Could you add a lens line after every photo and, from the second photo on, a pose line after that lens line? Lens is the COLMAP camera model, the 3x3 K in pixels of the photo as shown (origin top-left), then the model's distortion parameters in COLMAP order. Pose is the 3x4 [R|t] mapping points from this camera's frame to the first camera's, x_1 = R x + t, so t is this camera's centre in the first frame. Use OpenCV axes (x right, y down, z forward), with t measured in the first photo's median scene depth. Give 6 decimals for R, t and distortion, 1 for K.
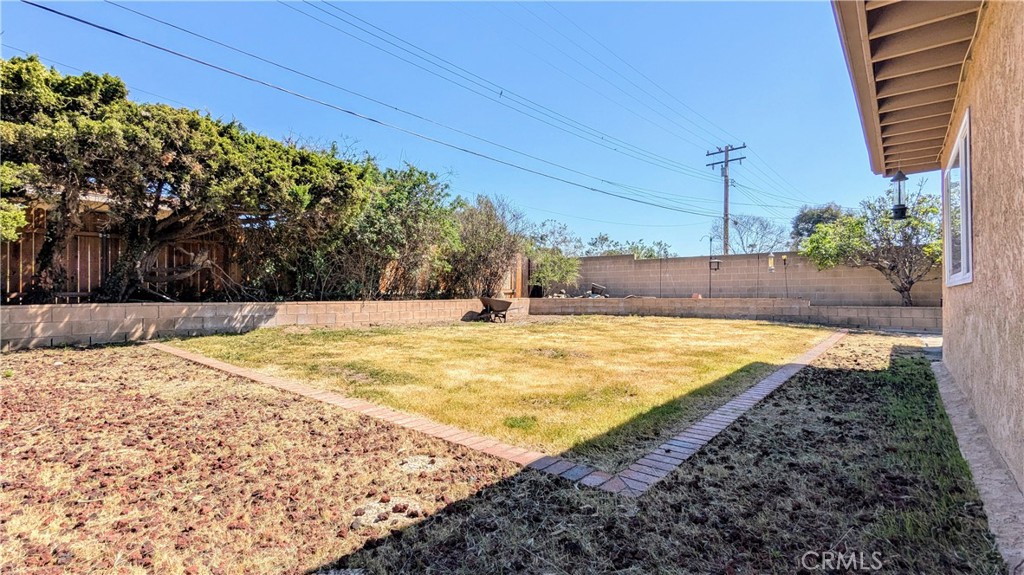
lens RADIAL K [[478.7, 0, 510.9], [0, 478.7, 290.1], [0, 0, 1]] dist [-0.001992, 0.000351]
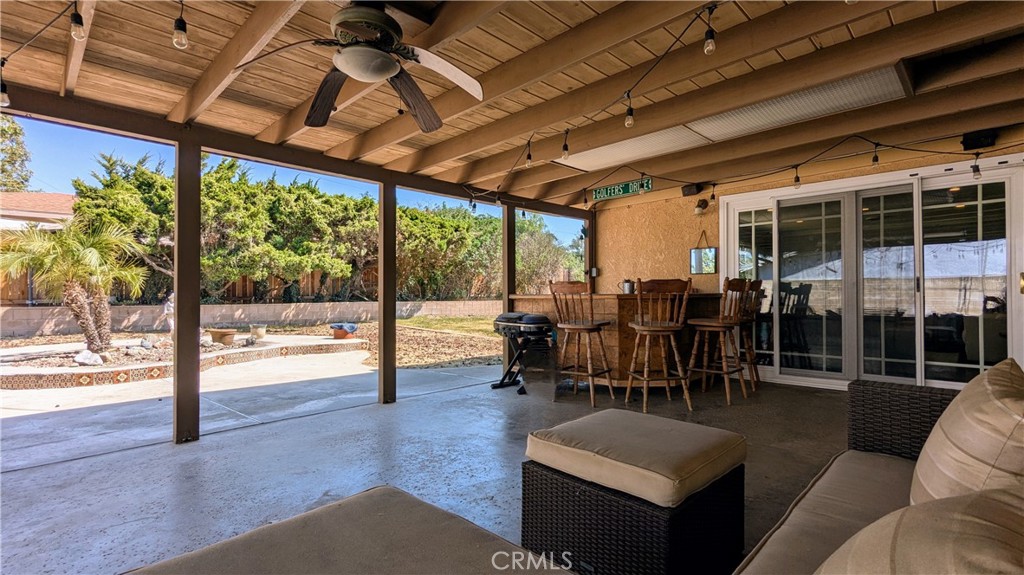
lens RADIAL K [[478.7, 0, 510.9], [0, 478.7, 290.1], [0, 0, 1]] dist [-0.001992, 0.000351]
pose [[0.995027, 0.002972, -0.099564, 0.014895], [-0.002712, 0.999993, 0.002749, -0.018316], [0.099571, -0.002465, 0.995027, -0.575270]]
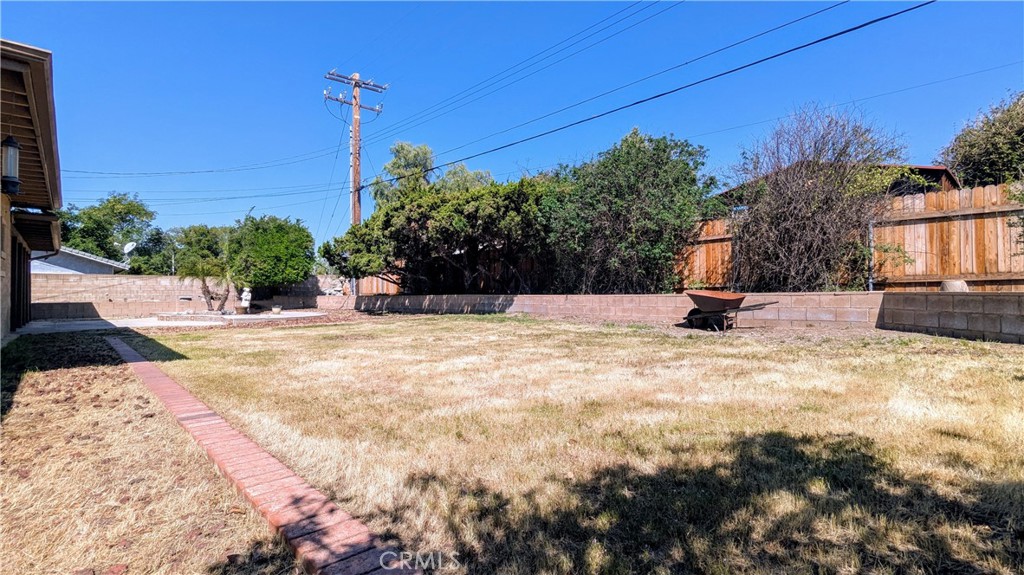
lens RADIAL K [[478.7, 0, 510.9], [0, 478.7, 290.1], [0, 0, 1]] dist [-0.001992, 0.000351]
pose [[-0.147043, -0.004967, -0.989118, 0.703209], [0.015693, 0.999850, -0.007353, 0.016544], [0.989006, -0.016603, -0.146943, 0.924774]]
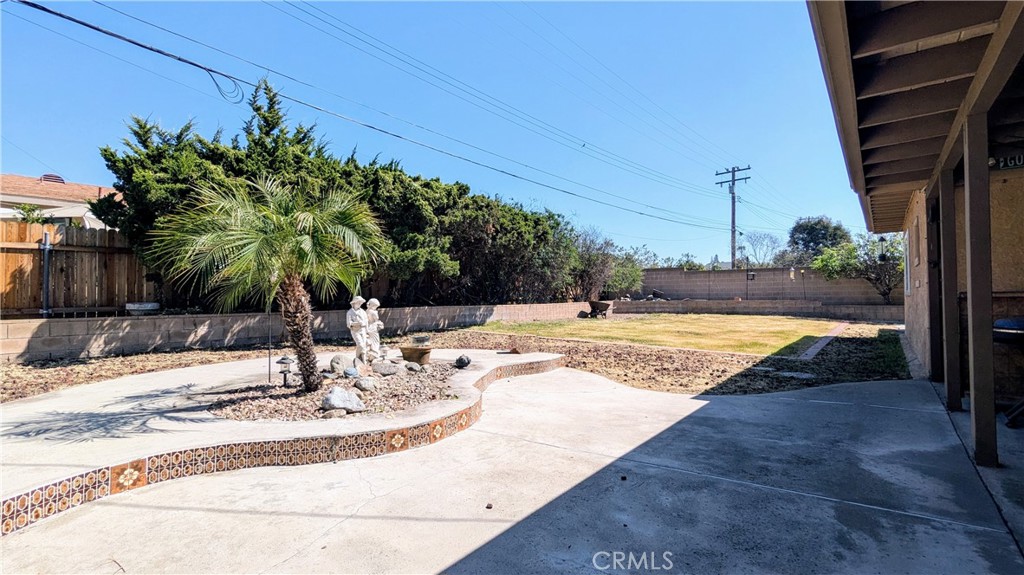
lens RADIAL K [[478.7, 0, 510.9], [0, 478.7, 290.1], [0, 0, 1]] dist [-0.001992, 0.000351]
pose [[0.999716, -0.005735, 0.023119, -0.360841], [0.005814, 0.999977, -0.003357, -0.014511], [-0.023099, 0.003491, 0.999727, -0.441151]]
